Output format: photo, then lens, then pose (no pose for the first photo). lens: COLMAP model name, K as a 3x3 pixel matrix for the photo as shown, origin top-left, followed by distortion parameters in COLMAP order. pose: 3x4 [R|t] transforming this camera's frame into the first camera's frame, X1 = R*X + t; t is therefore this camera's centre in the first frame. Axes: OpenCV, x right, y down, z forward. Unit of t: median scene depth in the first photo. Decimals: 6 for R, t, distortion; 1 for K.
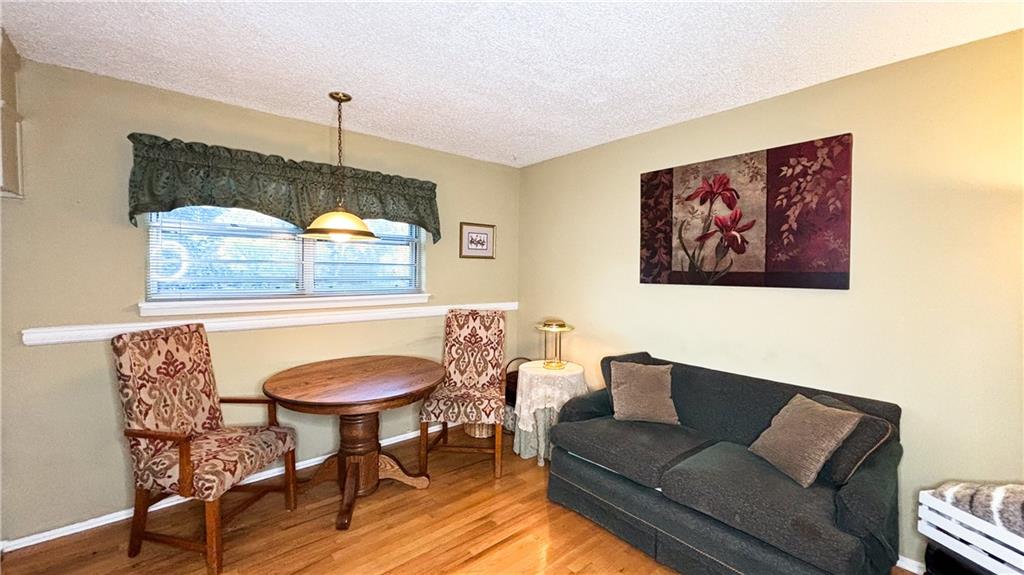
lens RADIAL K [[412.1, 0, 510.4], [0, 412.1, 283.3], [0, 0, 1]] dist [-0.003208, -0.000139]
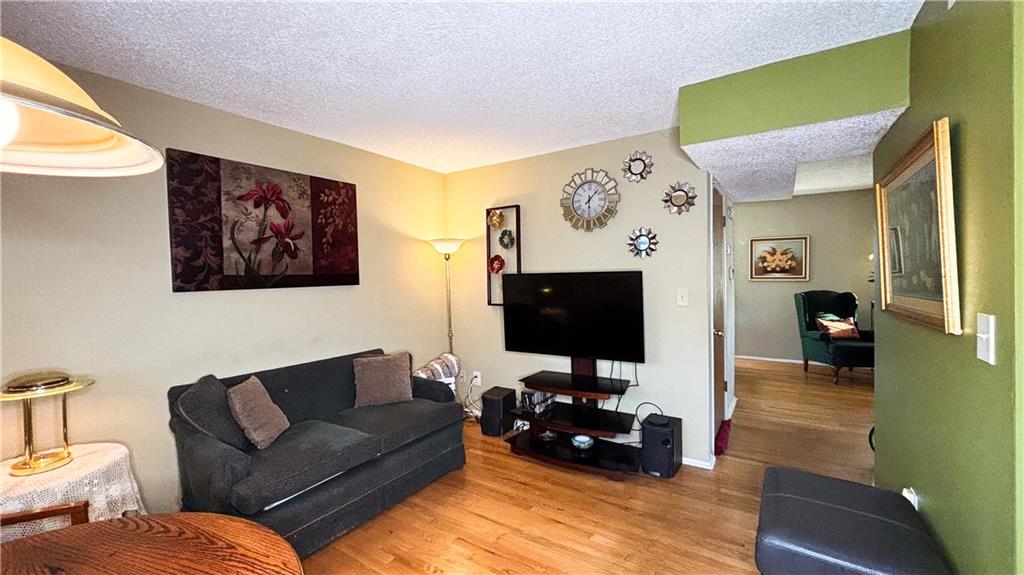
lens RADIAL K [[412.1, 0, 511.3], [0, 412.1, 279.2], [0, 0, 1]] dist [-0.003208, -0.000139]
pose [[-0.280921, -0.022701, 0.959462, -0.676966], [0.039999, 0.998575, 0.035338, -0.030182], [-0.958897, 0.048304, -0.279613, 0.708095]]
